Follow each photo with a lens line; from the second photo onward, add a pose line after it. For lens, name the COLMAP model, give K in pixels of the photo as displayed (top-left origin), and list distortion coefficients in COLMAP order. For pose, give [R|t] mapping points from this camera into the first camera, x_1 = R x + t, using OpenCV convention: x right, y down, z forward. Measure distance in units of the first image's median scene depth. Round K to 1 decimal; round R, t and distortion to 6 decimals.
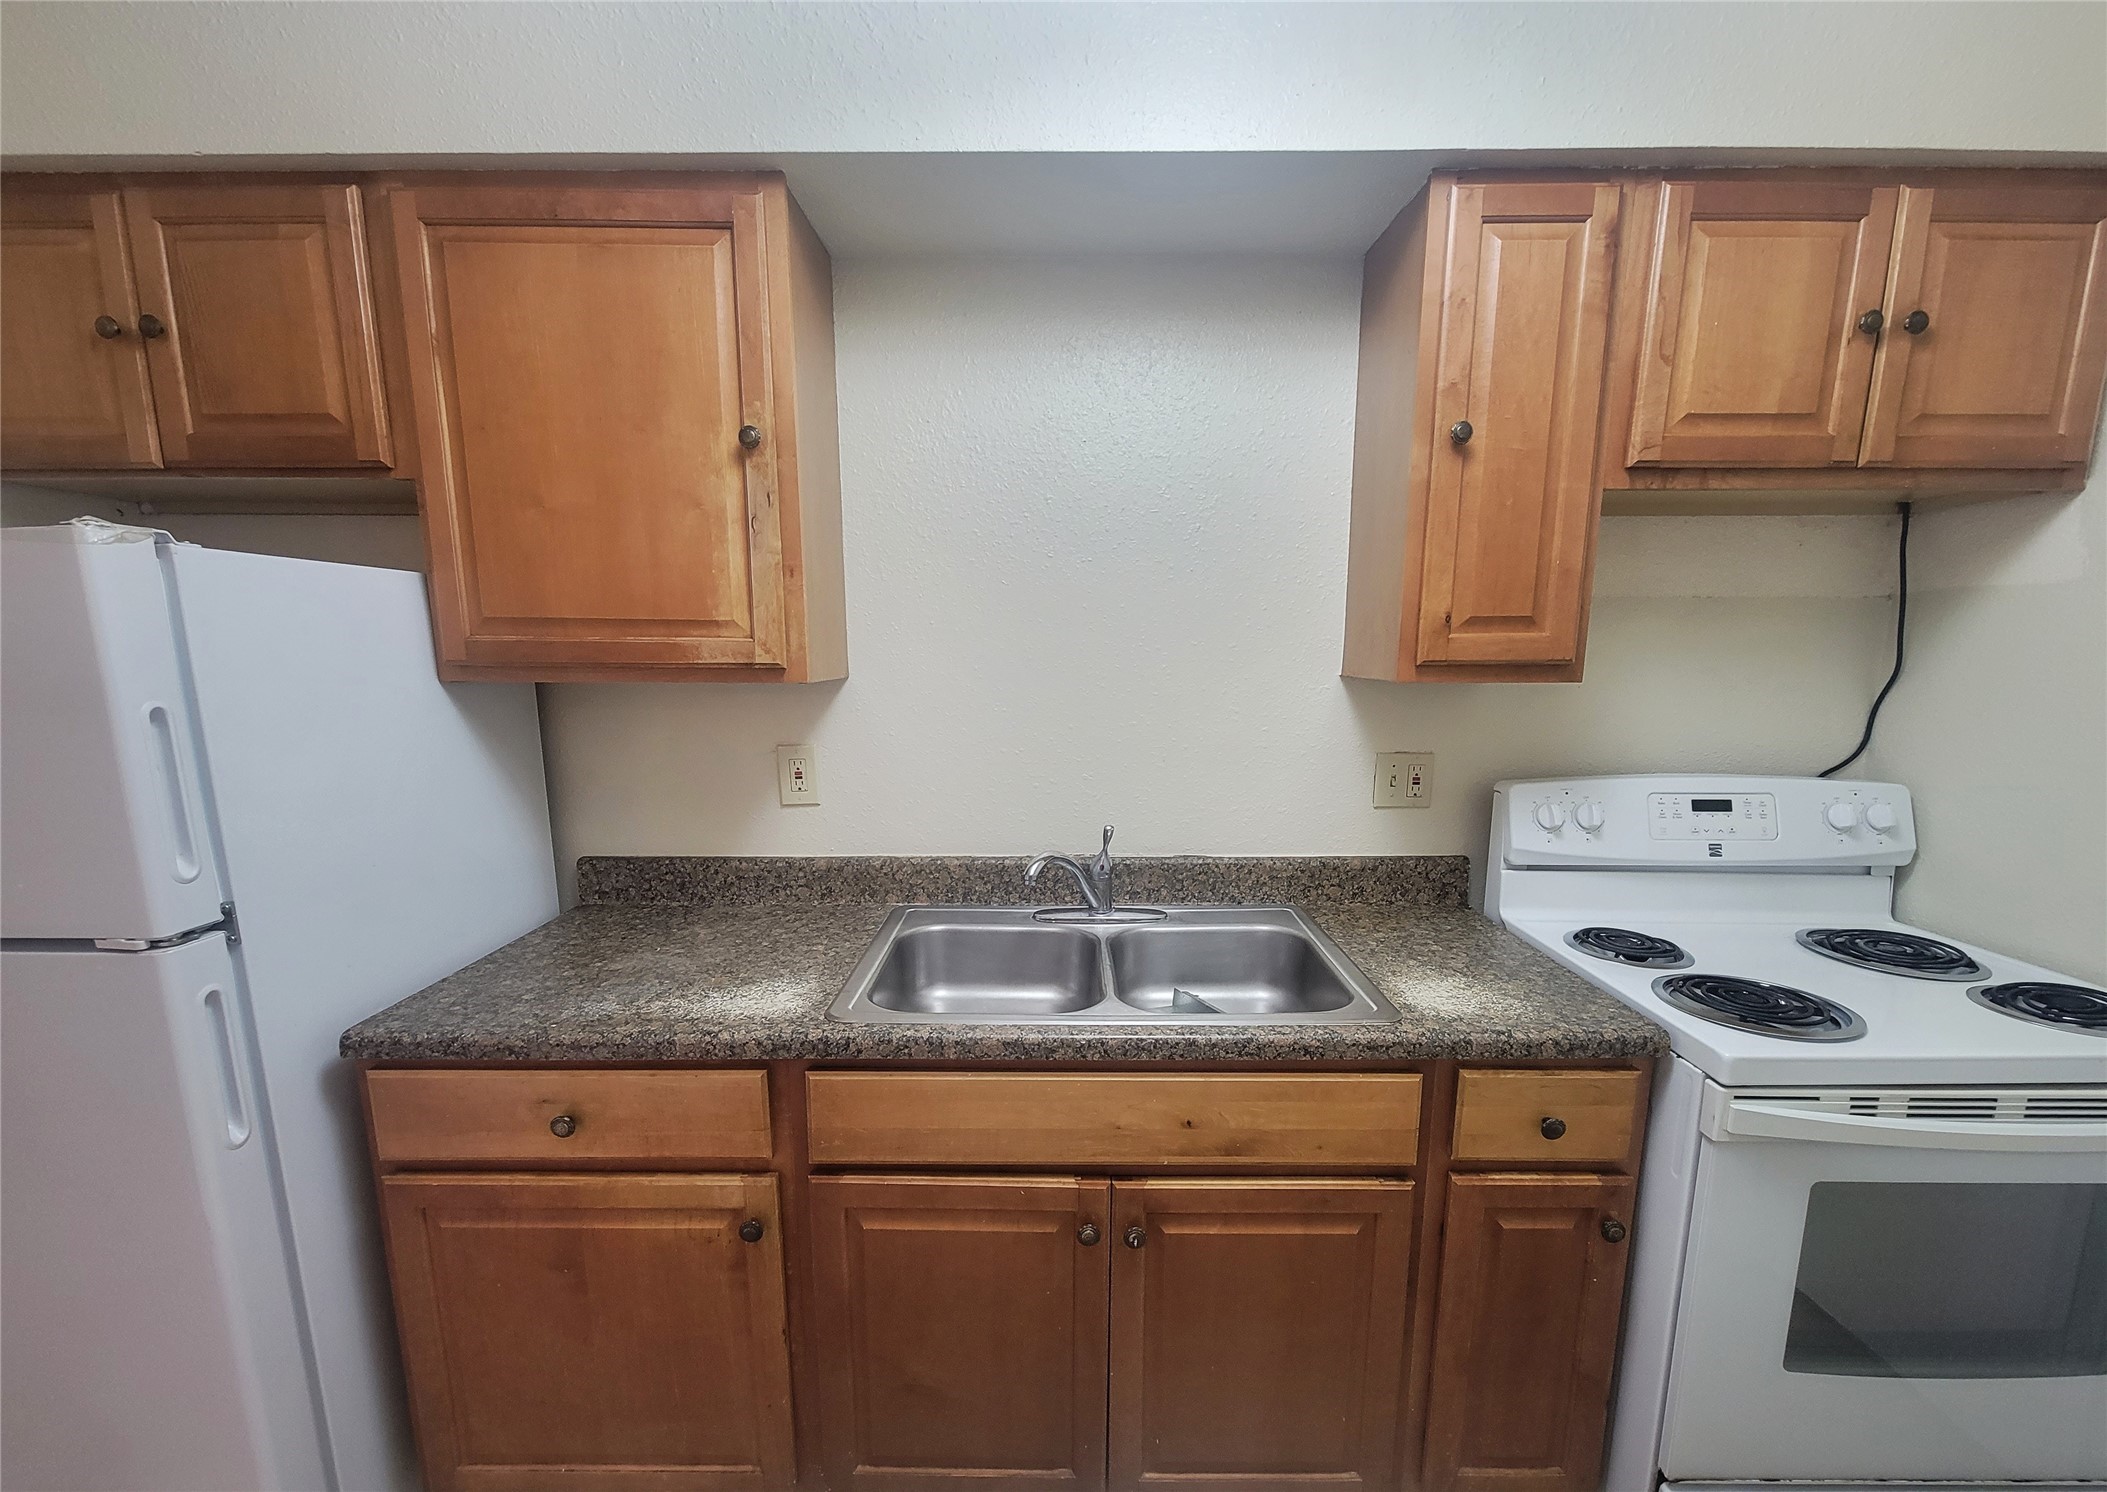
lens RADIAL K [[766.1, 0, 1053.6], [0, 766.1, 764.8], [0, 0, 1]] dist [-0.000434, -0.000019]
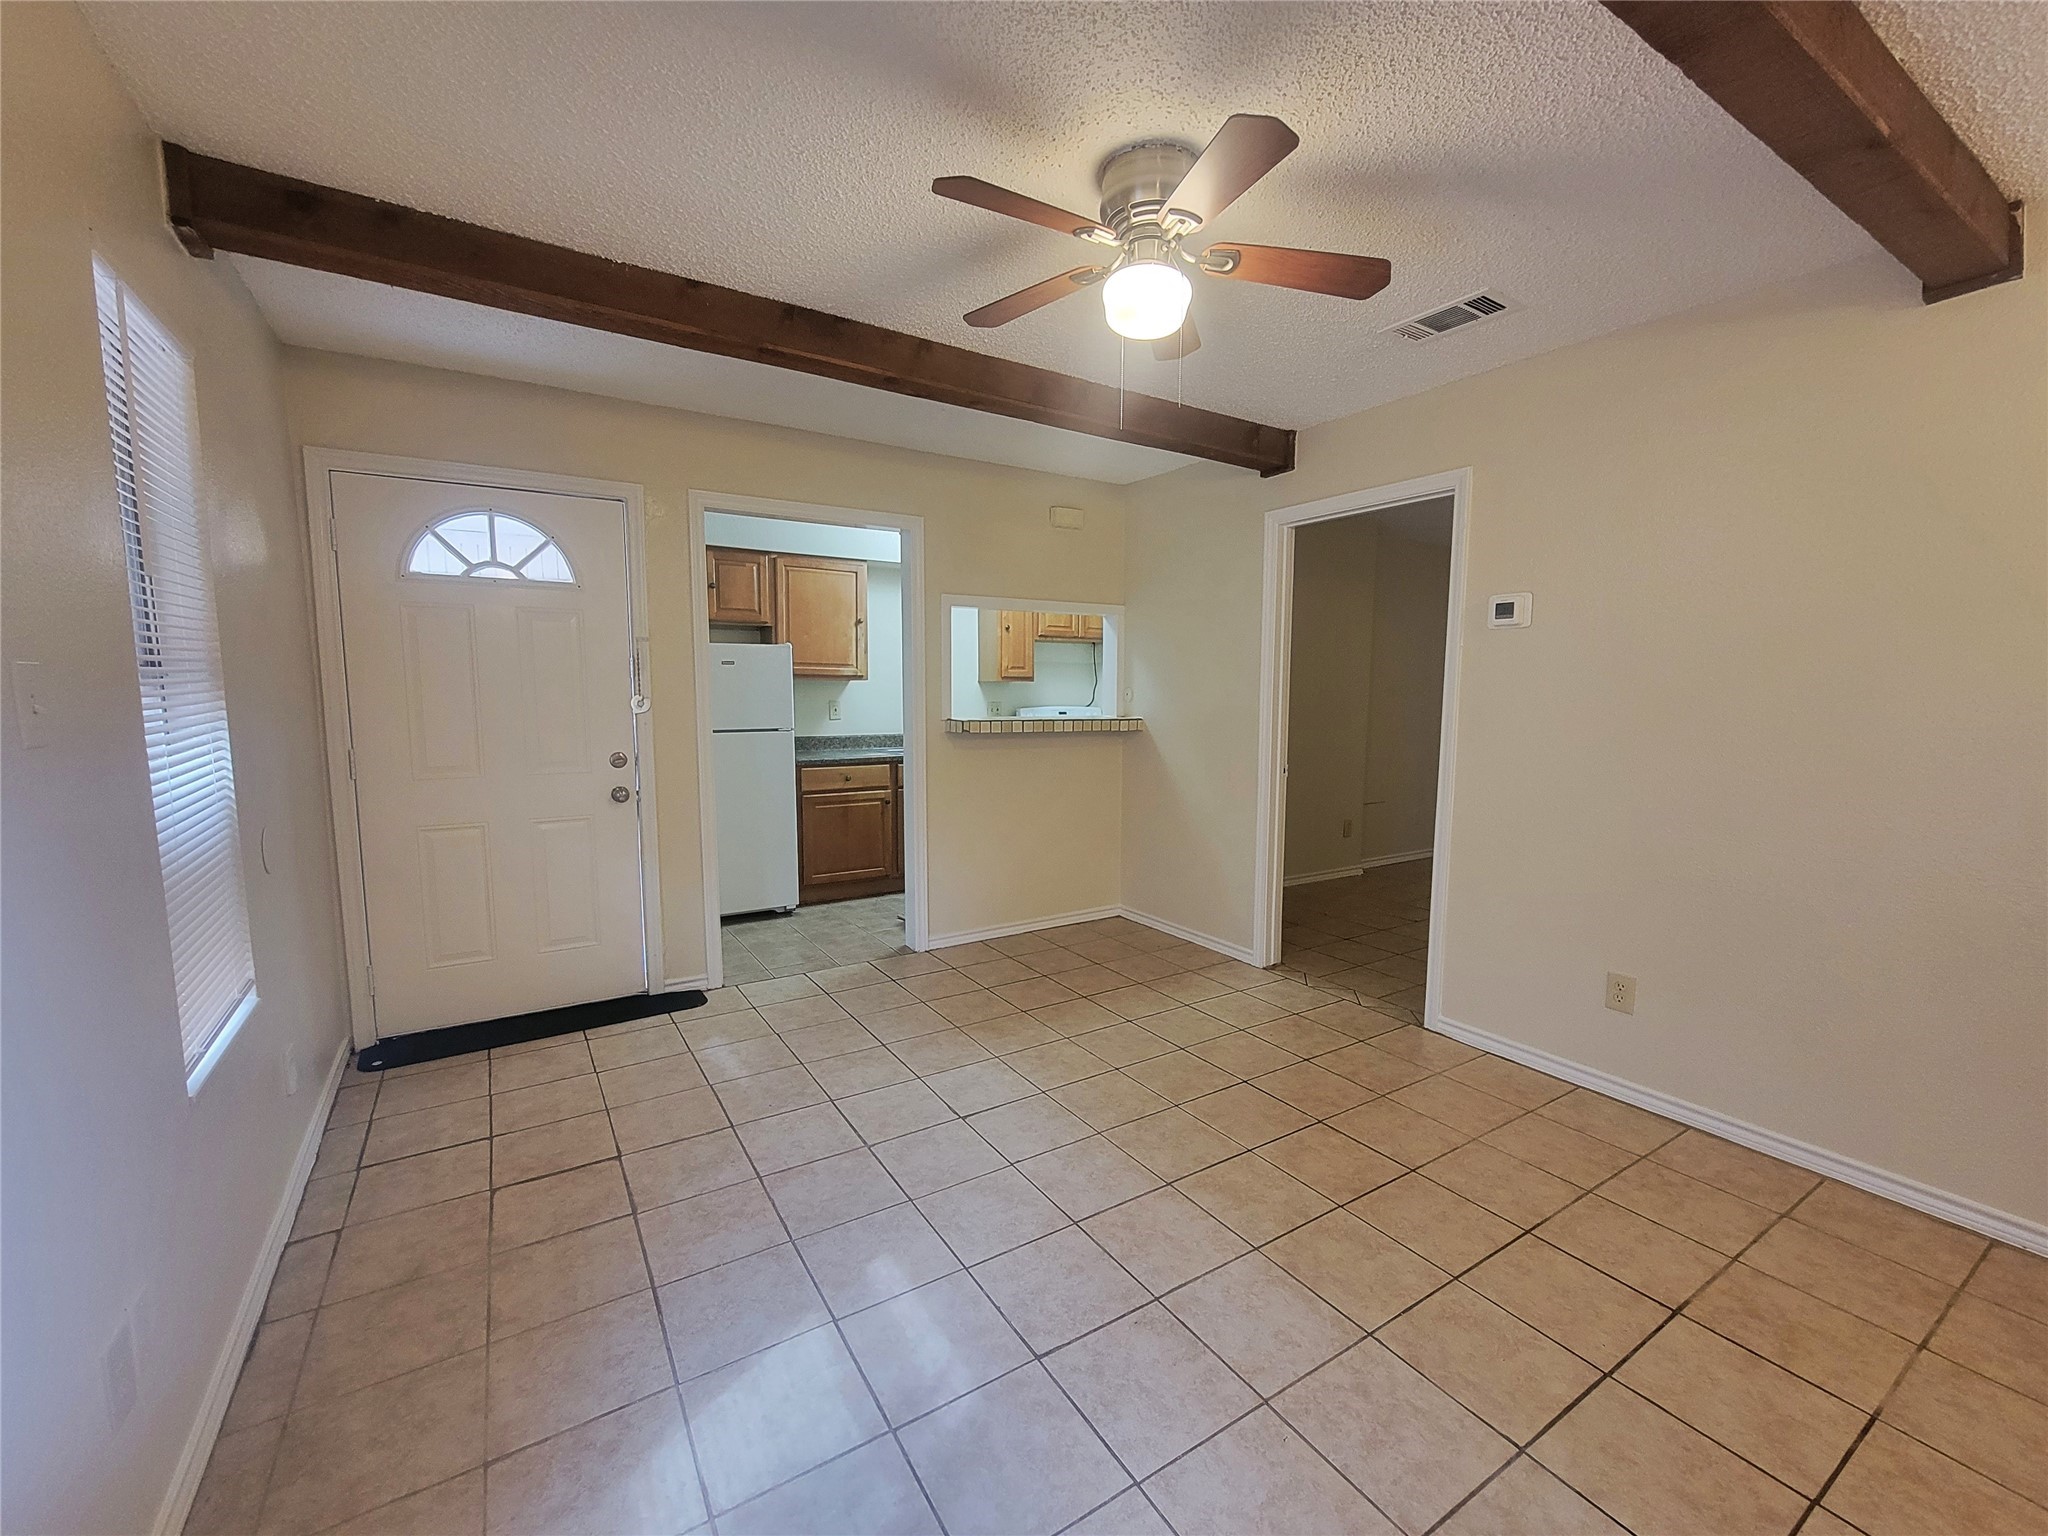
lens RADIAL K [[844.3, 0, 1024.4], [0, 844.3, 768.4], [0, 0, 1]] dist [0.000408, 0.000020]
pose [[0.840874, -0.050008, 0.538916, -2.094180], [0.072307, 0.997176, -0.020289, 0.508516], [-0.536379, 0.056027, 0.842115, -3.178327]]
